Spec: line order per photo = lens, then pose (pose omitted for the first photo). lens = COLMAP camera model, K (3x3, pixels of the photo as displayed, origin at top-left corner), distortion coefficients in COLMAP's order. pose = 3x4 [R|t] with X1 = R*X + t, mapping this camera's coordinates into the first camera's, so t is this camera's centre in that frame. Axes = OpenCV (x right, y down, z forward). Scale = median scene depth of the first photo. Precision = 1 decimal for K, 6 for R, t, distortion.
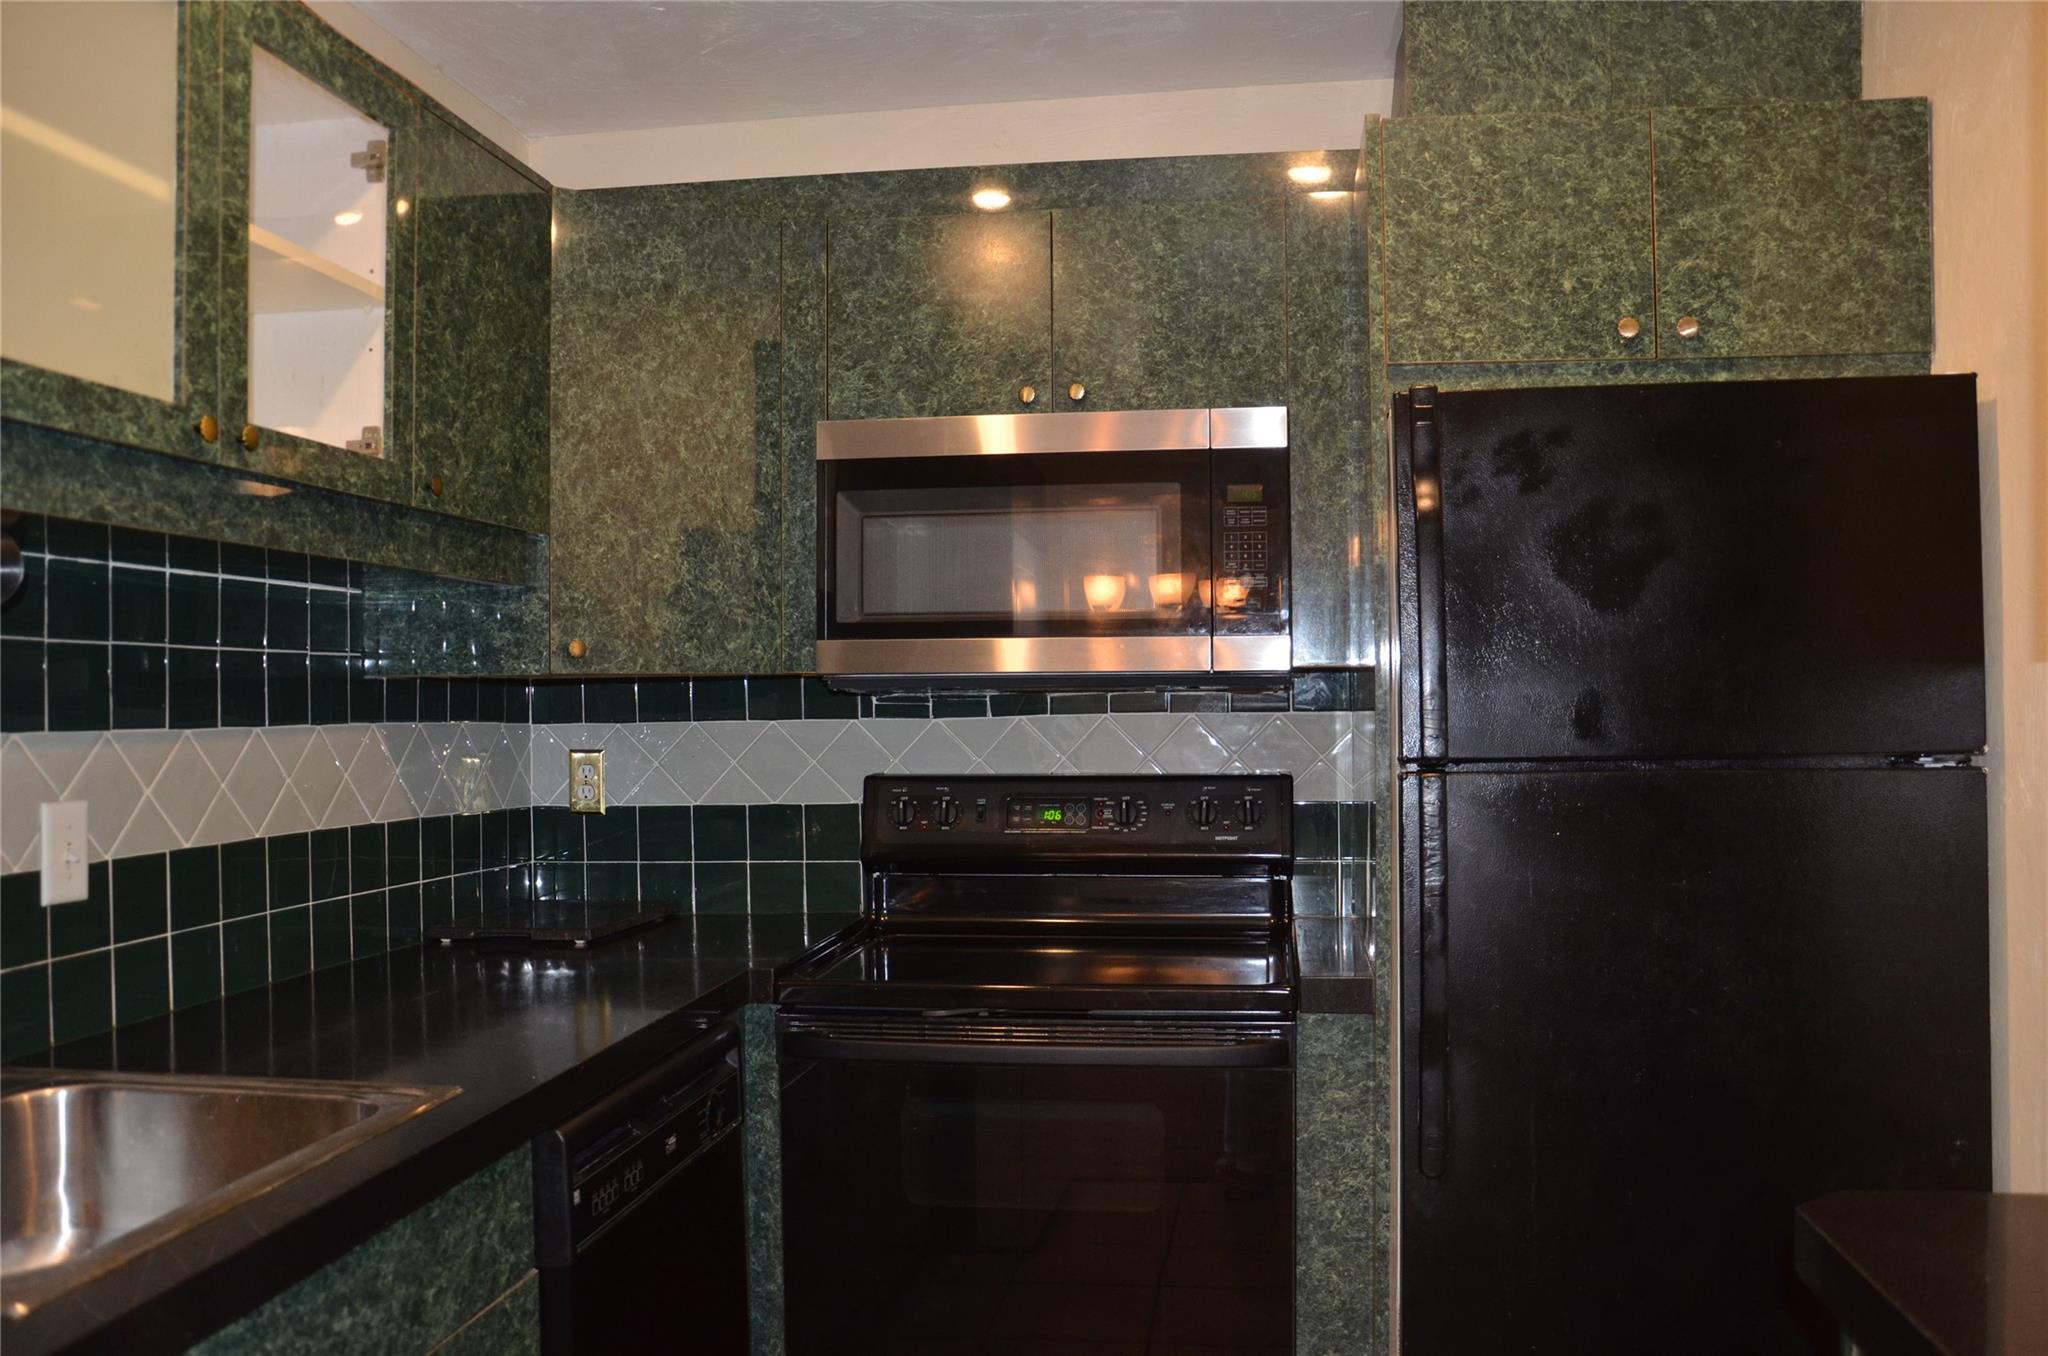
lens RADIAL K [[1685.9, 0, 1022.6], [0, 1685.9, 705.3], [0, 0, 1]] dist [-0.144393, 0.144459]
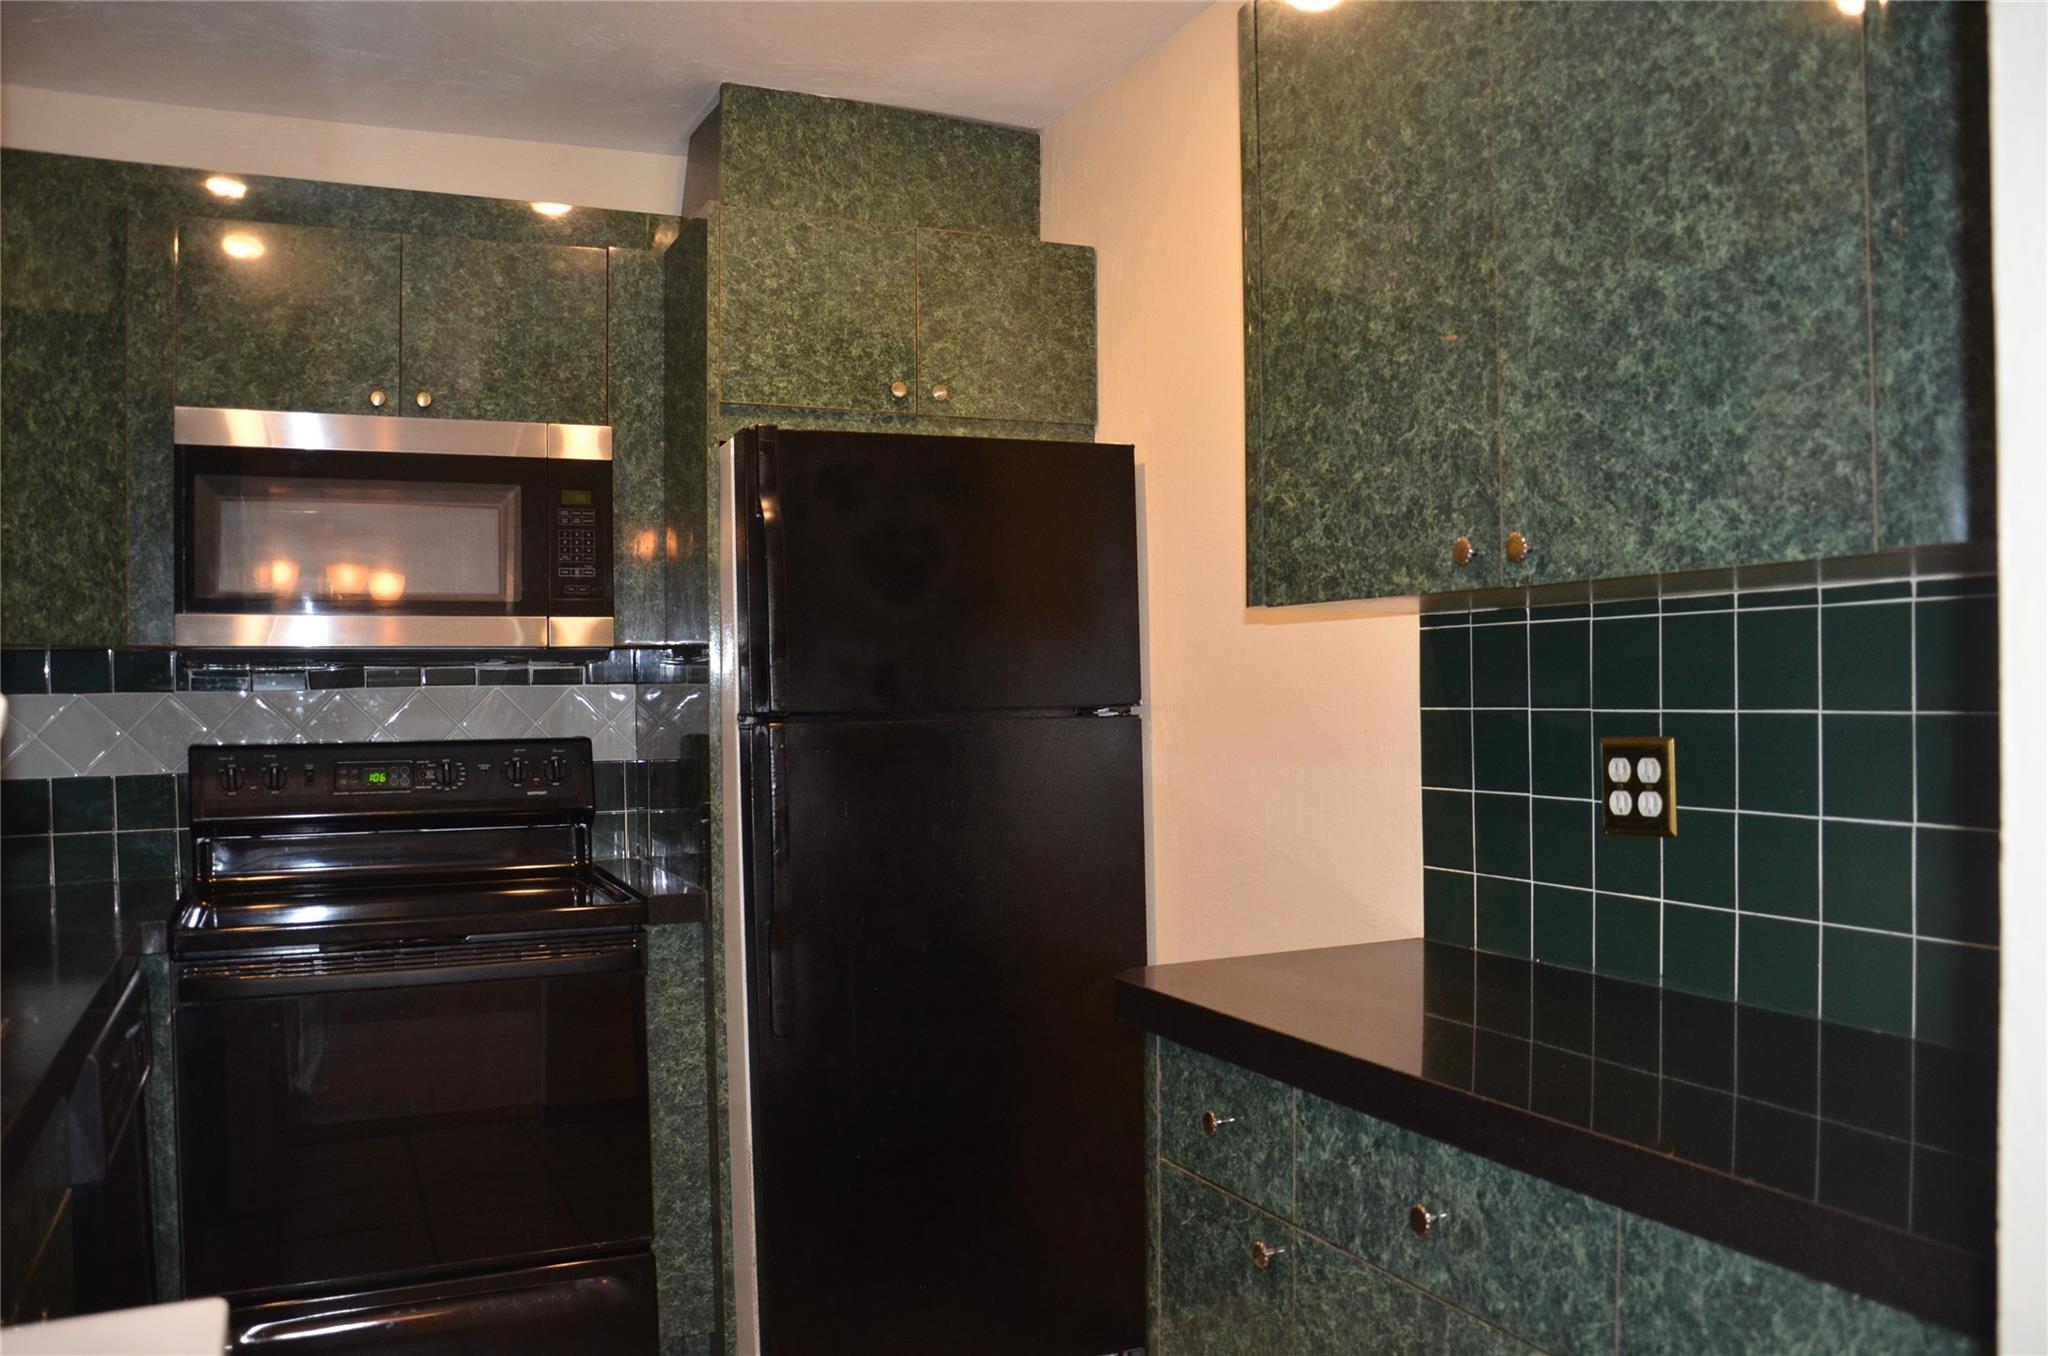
lens RADIAL K [[1685.9, 0, 1022.6], [0, 1685.9, 705.3], [0, 0, 1]] dist [-0.144393, 0.144459]
pose [[0.839339, -0.004663, 0.543589, -0.259477], [0.004997, 0.999987, 0.000862, 0.022520], [-0.543586, 0.001993, 0.839351, -0.170595]]
